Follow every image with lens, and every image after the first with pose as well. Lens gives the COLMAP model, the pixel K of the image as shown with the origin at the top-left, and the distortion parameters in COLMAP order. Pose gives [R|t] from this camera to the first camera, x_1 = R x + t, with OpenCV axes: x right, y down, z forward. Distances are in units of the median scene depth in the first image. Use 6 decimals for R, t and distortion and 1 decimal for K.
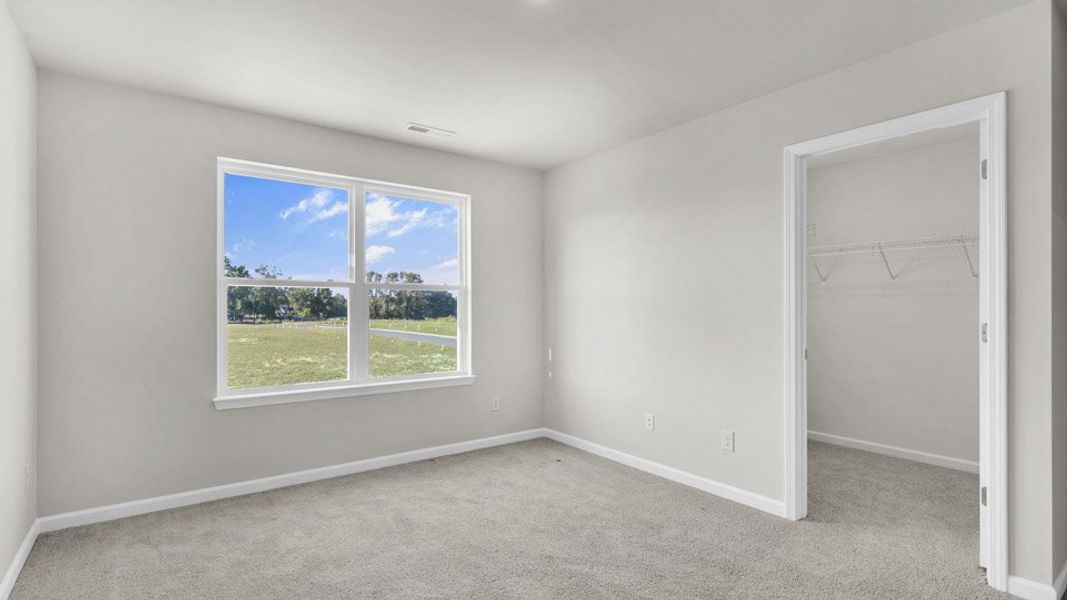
lens RADIAL K [[501.2, 0, 538.3], [0, 501.2, 303.7], [0, 0, 1]] dist [-0.001855, -0.000308]
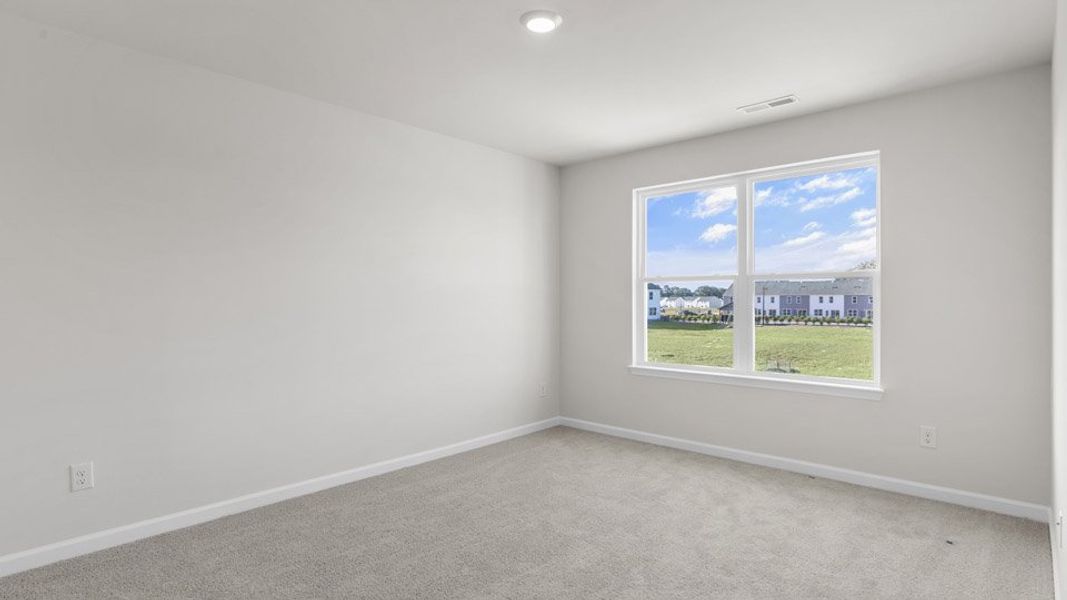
lens RADIAL K [[501.2, 0, 538.3], [0, 501.2, 303.7], [0, 0, 1]] dist [-0.001855, -0.000308]
pose [[0.229895, -0.001900, -0.973214, 0.603779], [0.000211, 0.999998, -0.001902, 0.020160], [0.973215, 0.000232, 0.229895, 0.409326]]
